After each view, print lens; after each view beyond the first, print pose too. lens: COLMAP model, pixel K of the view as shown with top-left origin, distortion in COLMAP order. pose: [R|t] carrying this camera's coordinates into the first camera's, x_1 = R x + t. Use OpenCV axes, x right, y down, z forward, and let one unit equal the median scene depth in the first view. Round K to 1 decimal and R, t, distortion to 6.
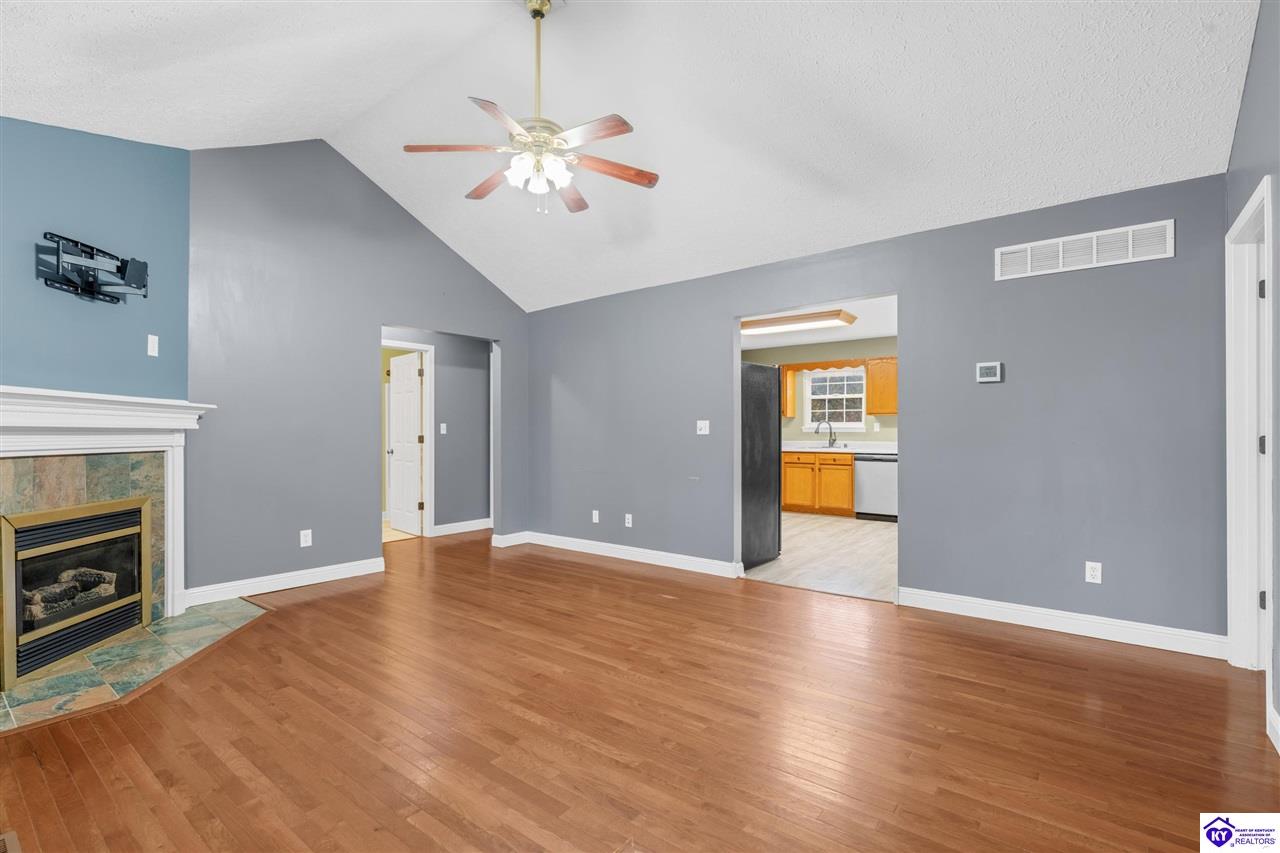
lens RADIAL K [[585.6, 0, 644.7], [0, 585.6, 432.3], [0, 0, 1]] dist [-0.000651, -0.000328]
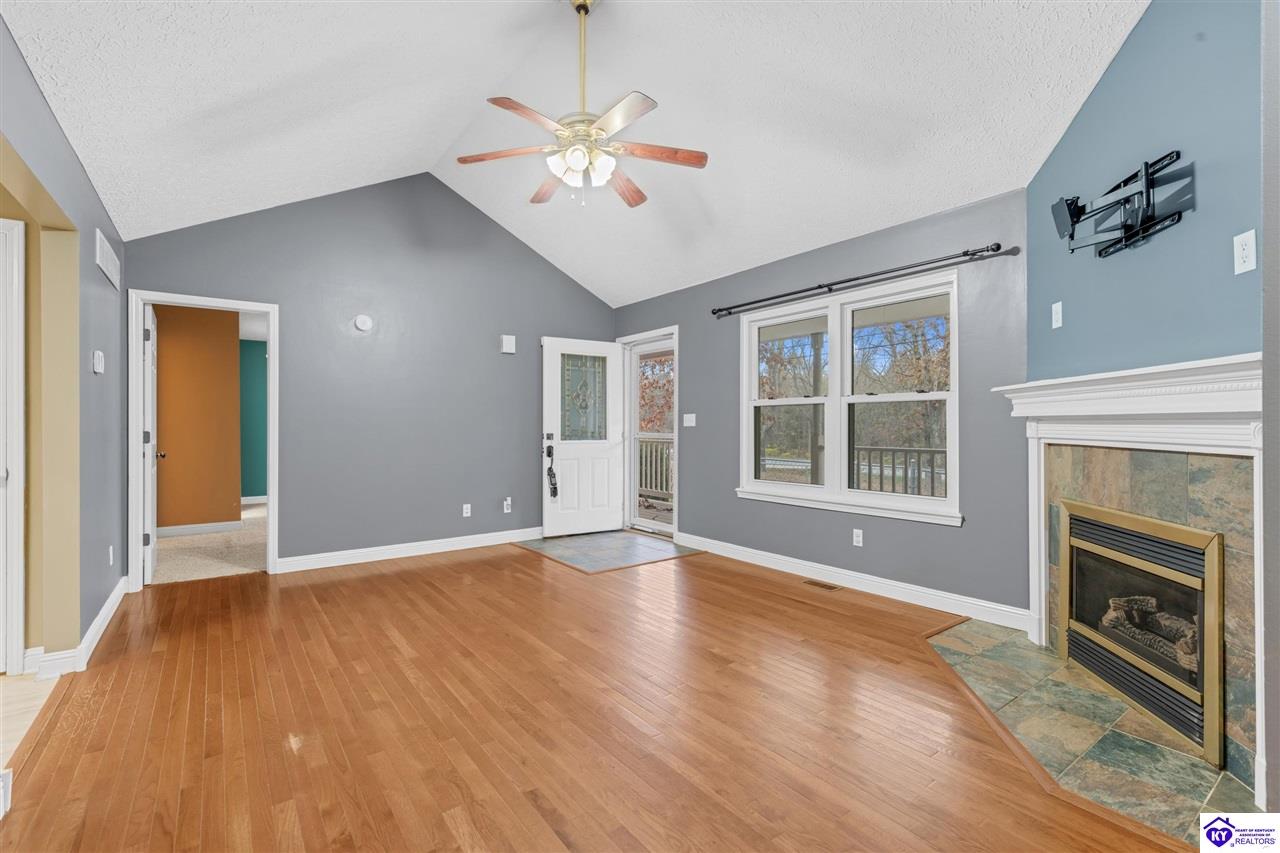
lens RADIAL K [[585.6, 0, 650.6], [0, 585.6, 423.1], [0, 0, 1]] dist [-0.000651, -0.000328]
pose [[-0.967373, 0.008887, 0.253202, -0.511761], [0.008551, 0.999960, -0.002430, -0.000197], [-0.253213, -0.000186, -0.967410, 1.816947]]
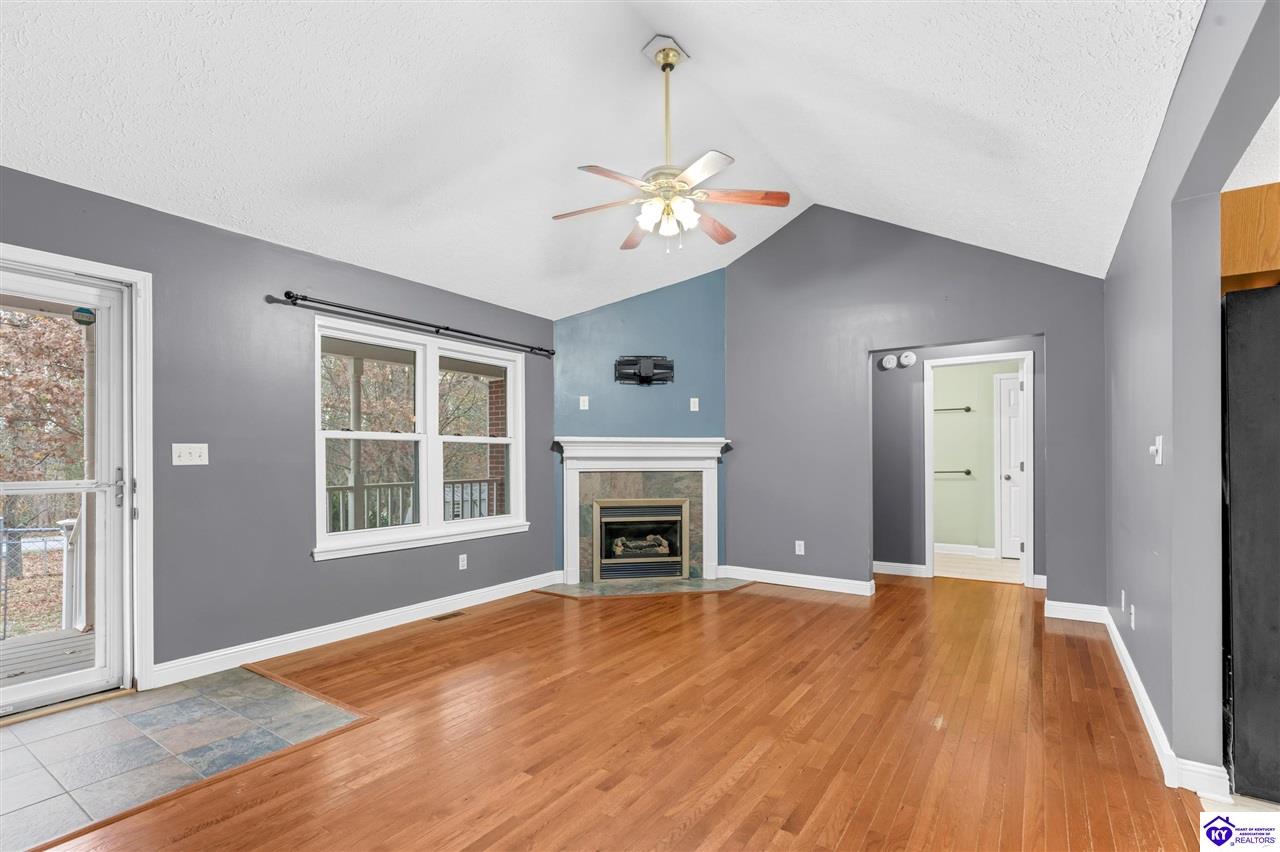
lens RADIAL K [[585.6, 0, 634.4], [0, 585.6, 460.7], [0, 0, 1]] dist [-0.000651, -0.000328]
pose [[0.067129, 0.003010, -0.997740, 0.814972], [0.003493, 0.999989, 0.003252, -0.001462], [0.997738, -0.003703, 0.067118, 0.811368]]
